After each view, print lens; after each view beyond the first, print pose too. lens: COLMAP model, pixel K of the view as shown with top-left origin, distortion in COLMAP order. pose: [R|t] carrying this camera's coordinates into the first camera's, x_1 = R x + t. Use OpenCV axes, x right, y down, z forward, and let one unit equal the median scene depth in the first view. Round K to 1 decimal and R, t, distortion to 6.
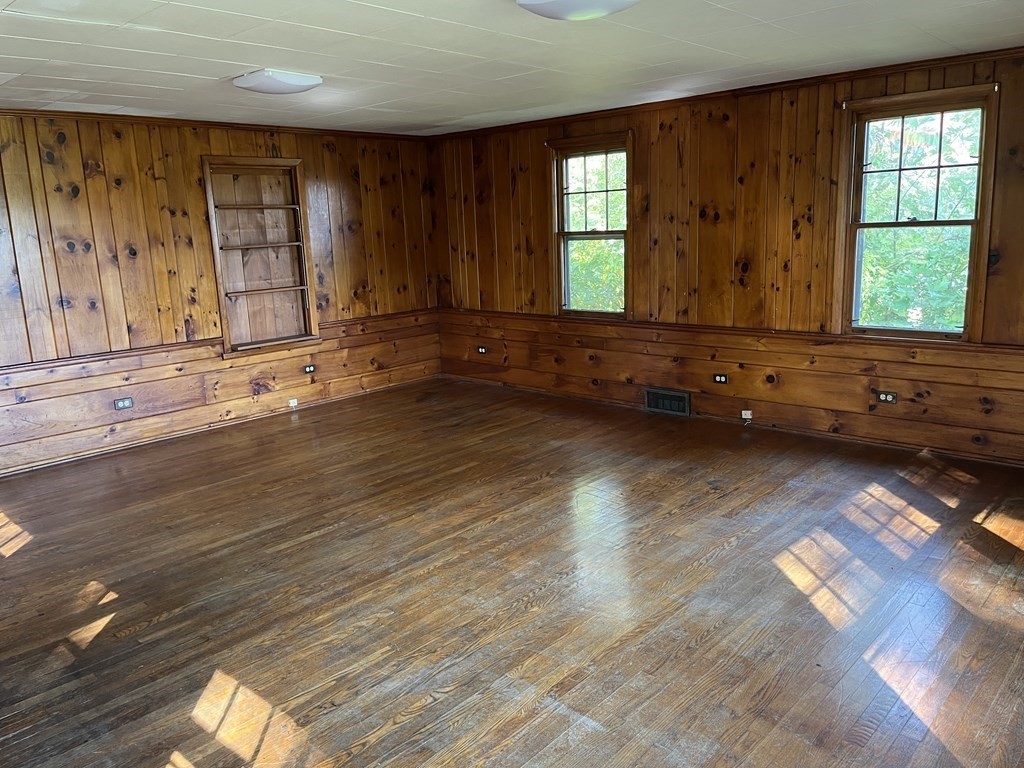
lens RADIAL K [[772.1, 0, 518.5], [0, 772.1, 381.0], [0, 0, 1]] dist [0.068408, -0.074129]
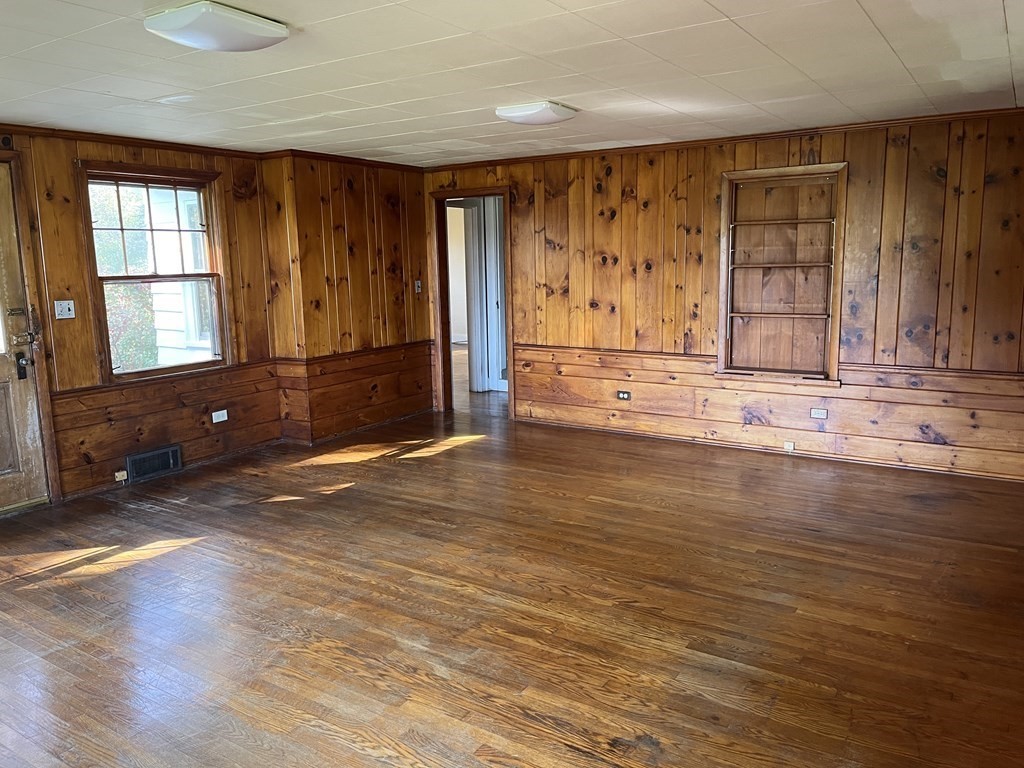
lens RADIAL K [[772.1, 0, 517.1], [0, 772.1, 384.6], [0, 0, 1]] dist [0.068408, -0.074129]
pose [[0.166258, 0.201246, -0.965328, 0.606296], [-0.187960, 0.967472, 0.169320, -0.159417], [0.968003, 0.153292, 0.198676, 0.646104]]
